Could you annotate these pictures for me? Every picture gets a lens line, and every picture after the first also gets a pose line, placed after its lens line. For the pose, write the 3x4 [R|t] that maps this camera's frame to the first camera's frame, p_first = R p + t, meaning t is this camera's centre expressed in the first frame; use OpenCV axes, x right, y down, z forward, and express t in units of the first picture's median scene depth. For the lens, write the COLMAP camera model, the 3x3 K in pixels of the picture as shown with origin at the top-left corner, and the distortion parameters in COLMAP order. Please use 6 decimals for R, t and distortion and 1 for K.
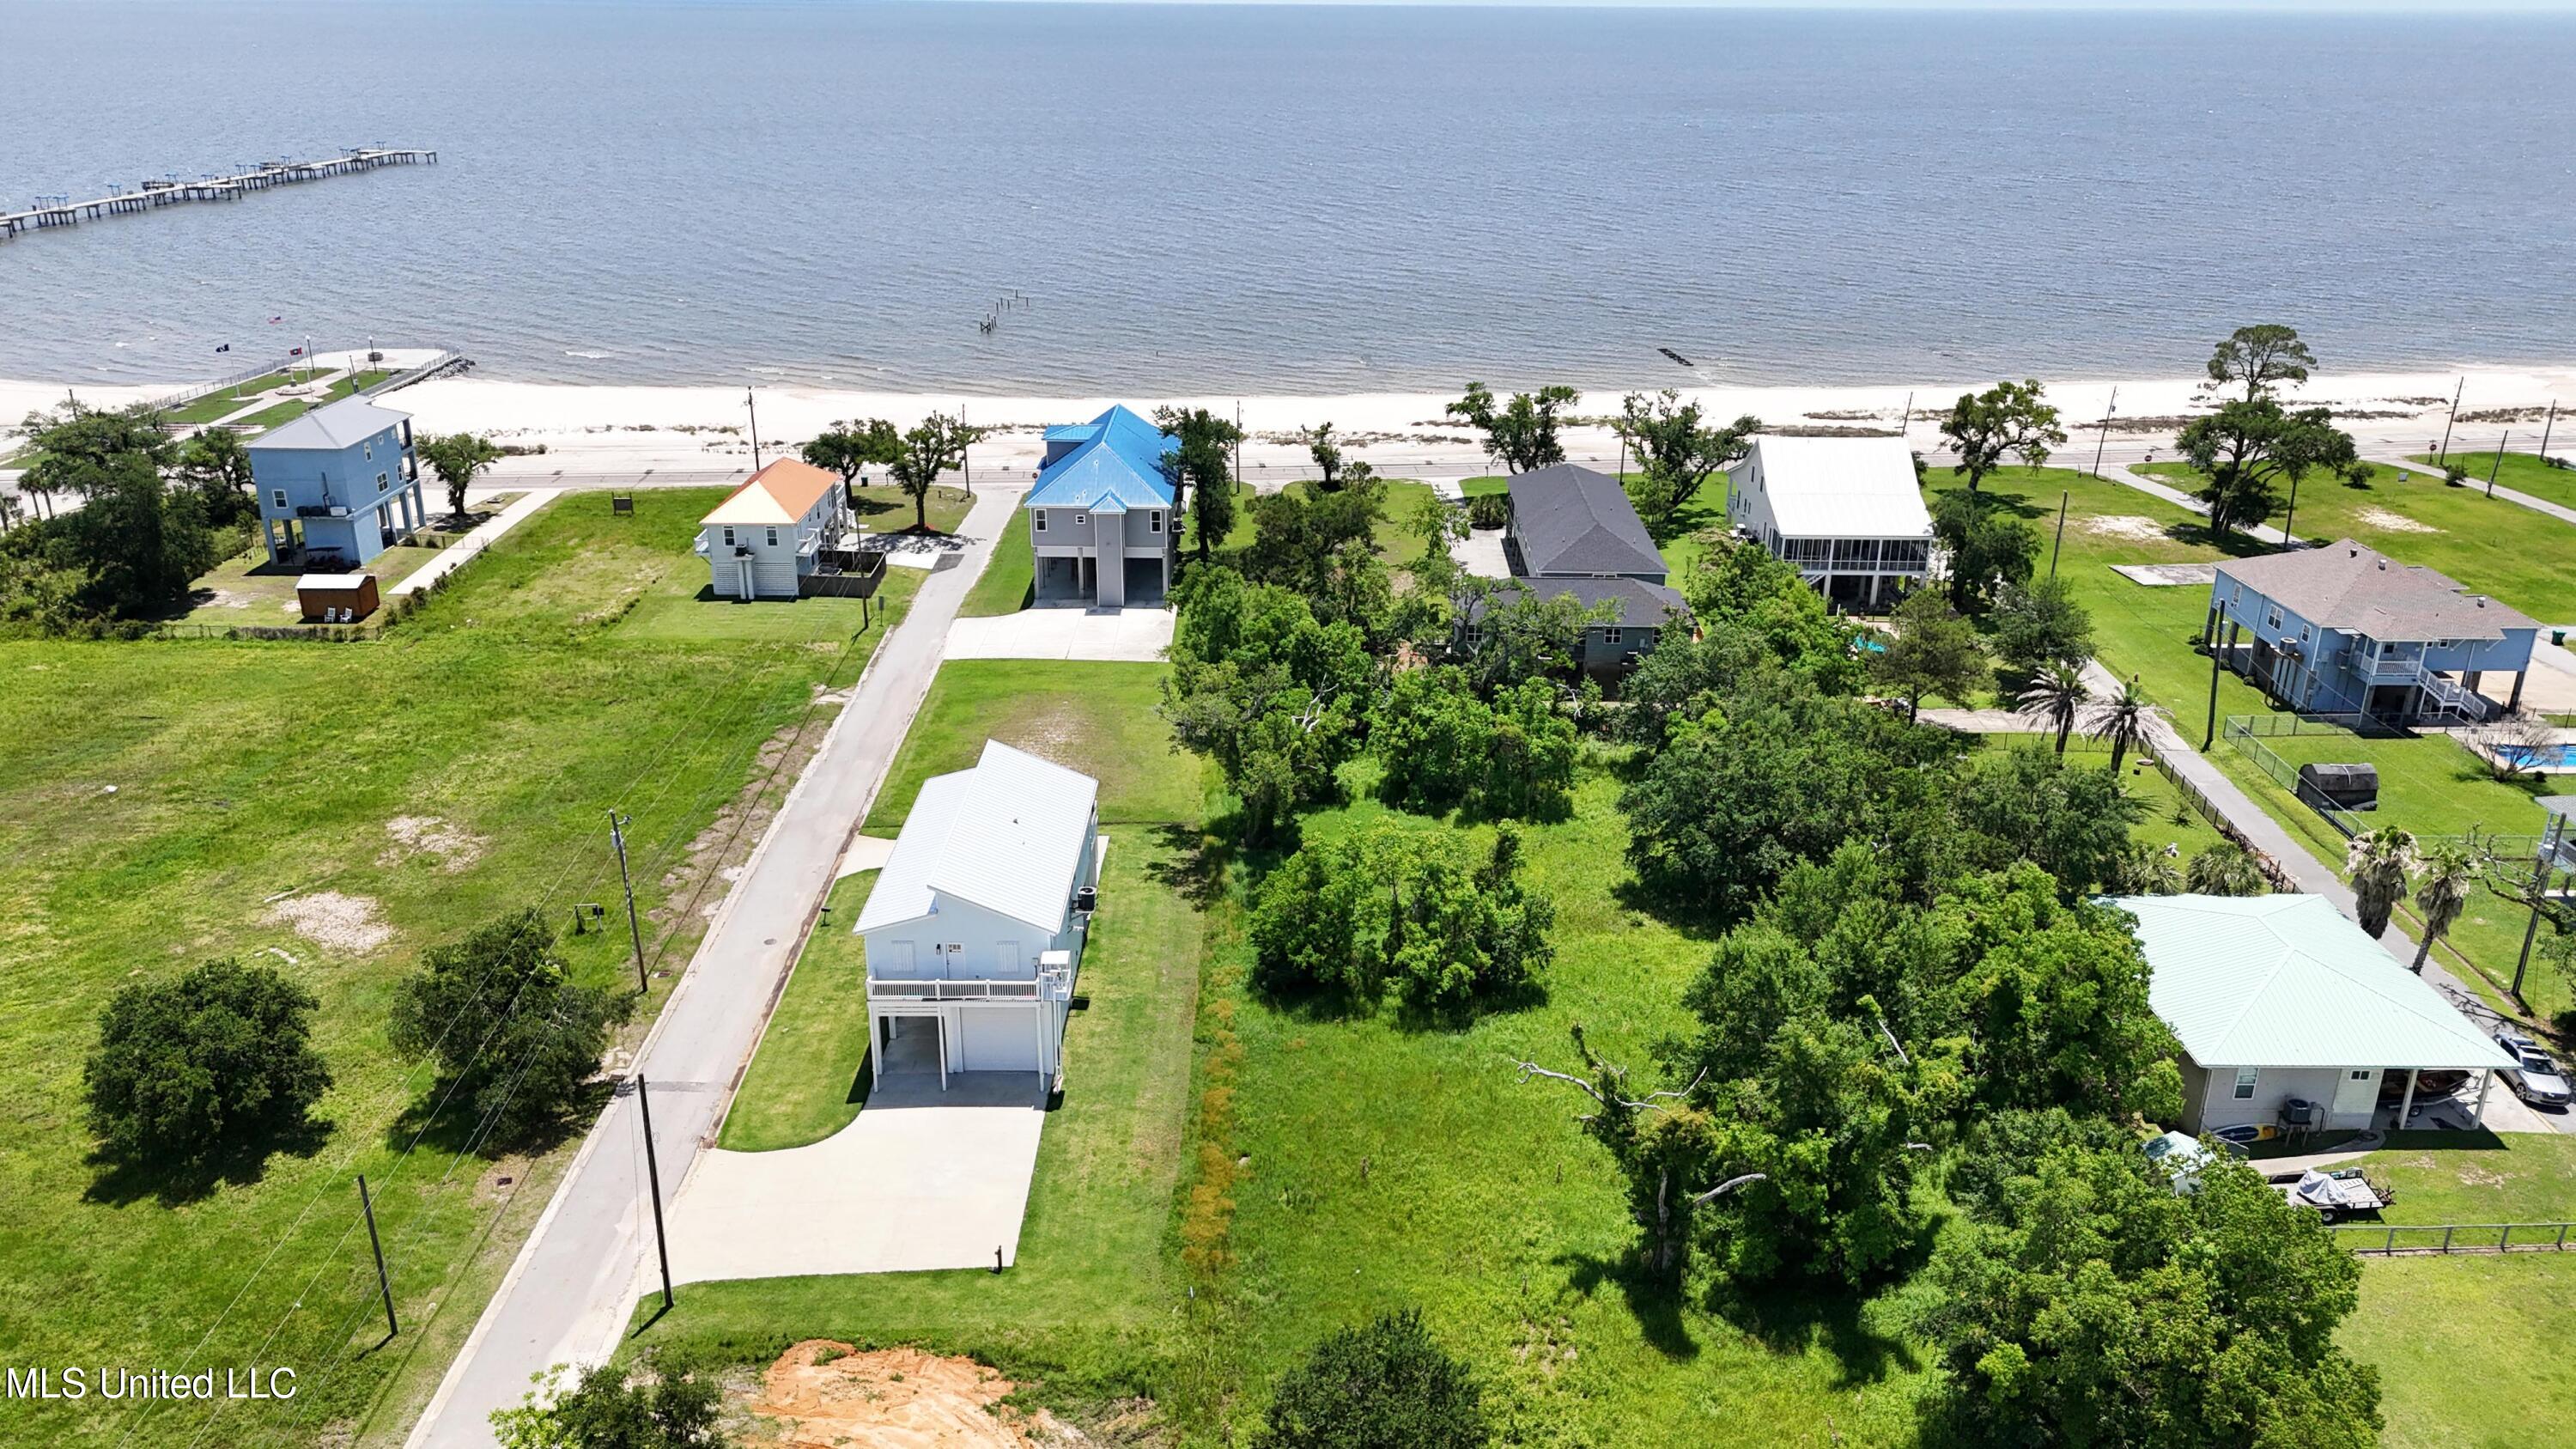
lens RADIAL K [[1886.6, 0, 1288.0], [0, 1886.6, 724.5], [0, 0, 1]] dist [0.080176, -0.077927]
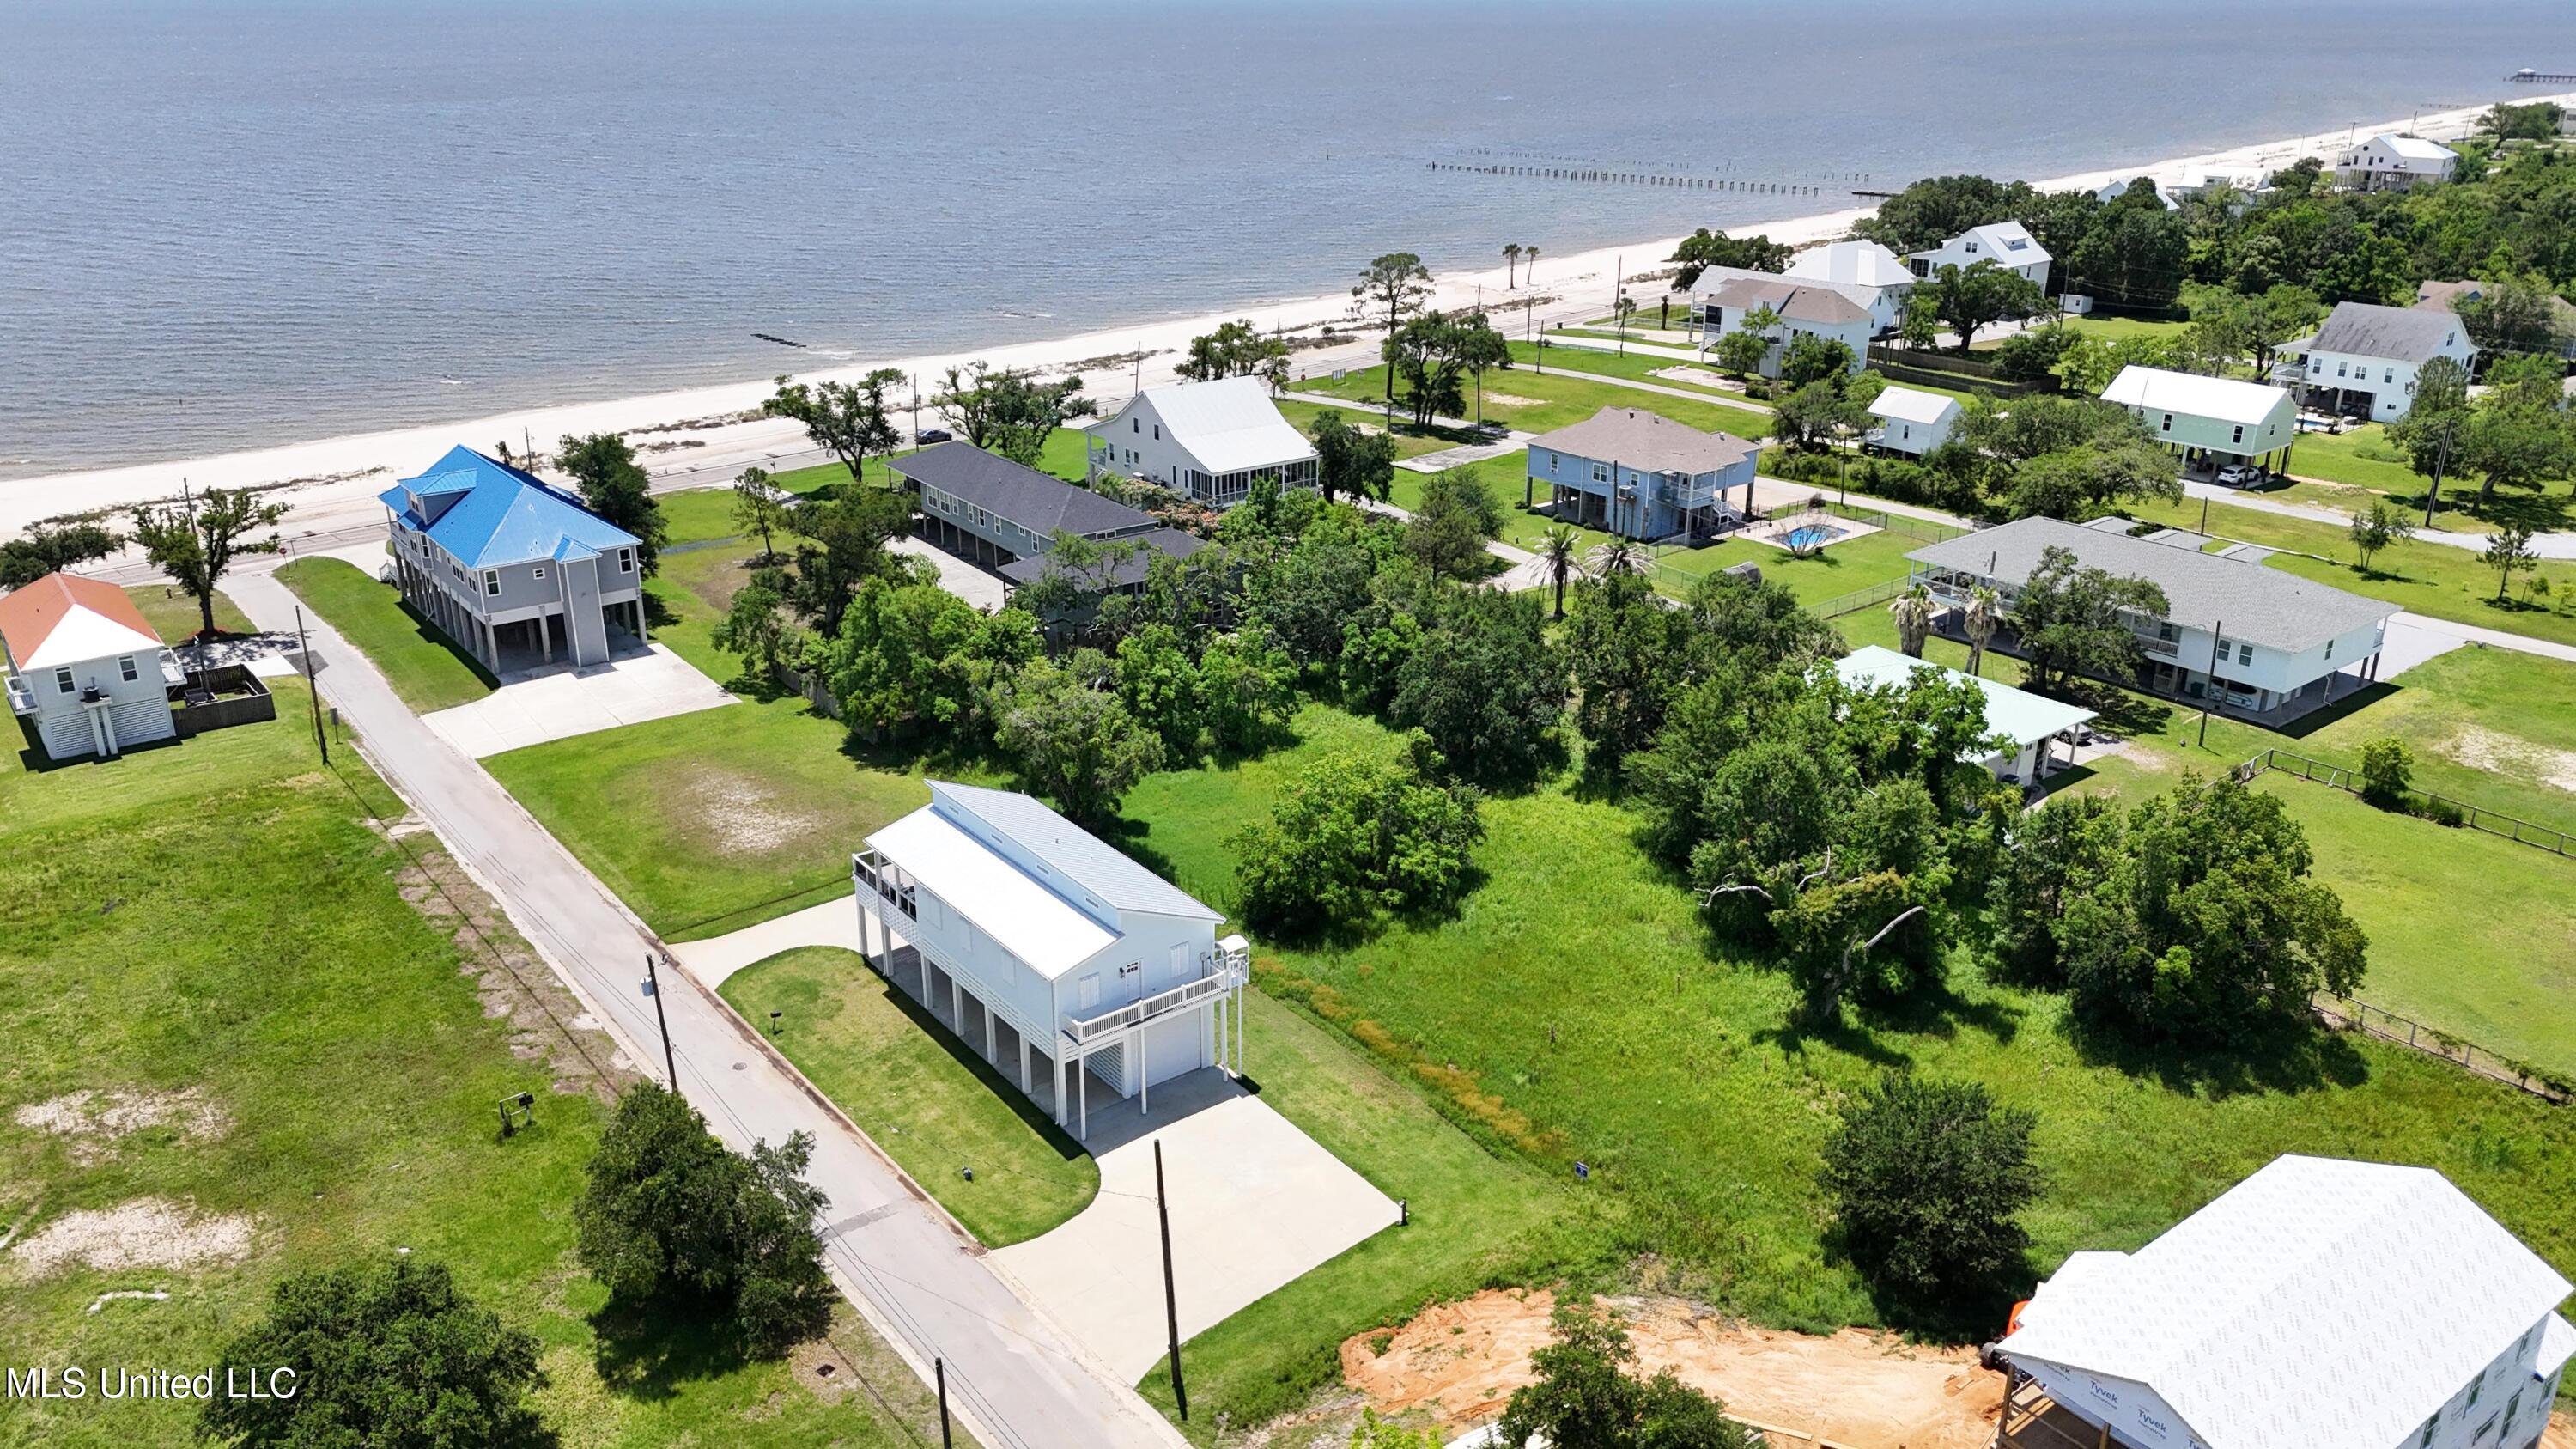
lens RADIAL K [[1886.6, 0, 1288.0], [0, 1886.6, 724.5], [0, 0, 1]] dist [0.080176, -0.077927]
pose [[0.793510, -0.226868, 0.564688, -0.561131], [0.221275, 0.971961, 0.079554, -0.055464], [-0.566903, 0.061825, 0.821462, 0.134979]]
